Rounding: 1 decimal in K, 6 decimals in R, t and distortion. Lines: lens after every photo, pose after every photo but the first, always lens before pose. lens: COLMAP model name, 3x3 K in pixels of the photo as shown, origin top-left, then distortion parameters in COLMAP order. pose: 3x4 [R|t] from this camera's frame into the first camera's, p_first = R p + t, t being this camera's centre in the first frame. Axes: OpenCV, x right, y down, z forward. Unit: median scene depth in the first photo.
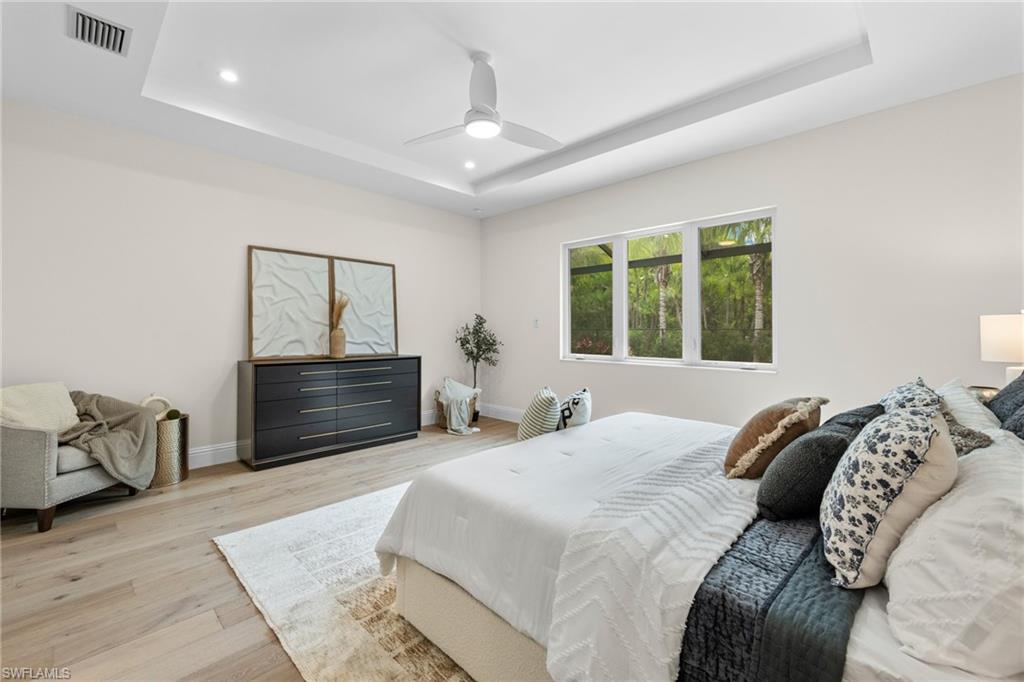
lens RADIAL K [[426.8, 0, 516.7], [0, 426.8, 330.7], [0, 0, 1]] dist [0.021275, 0.000046]
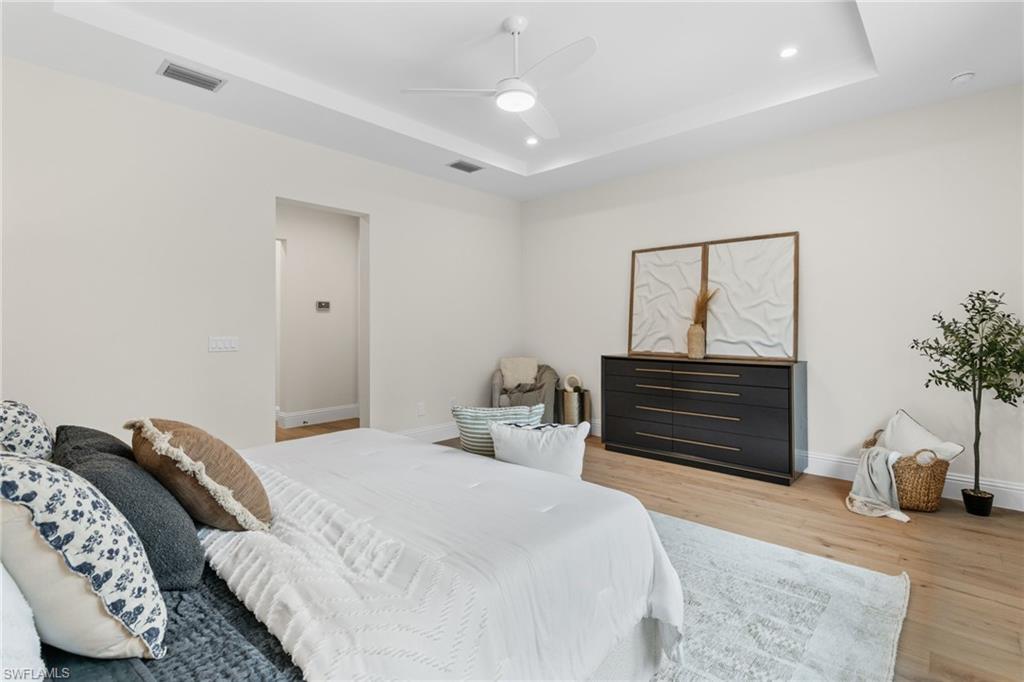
lens RADIAL K [[486.0, 0, 510.6], [0, 486.0, 328.1], [0, 0, 1]] dist [-0.000028, 0.004362]
pose [[0.022544, -0.000177, -0.999746, 0.583280], [0.003185, 0.999995, -0.000106, 0.000918], [0.999741, -0.003182, 0.022545, 0.610242]]
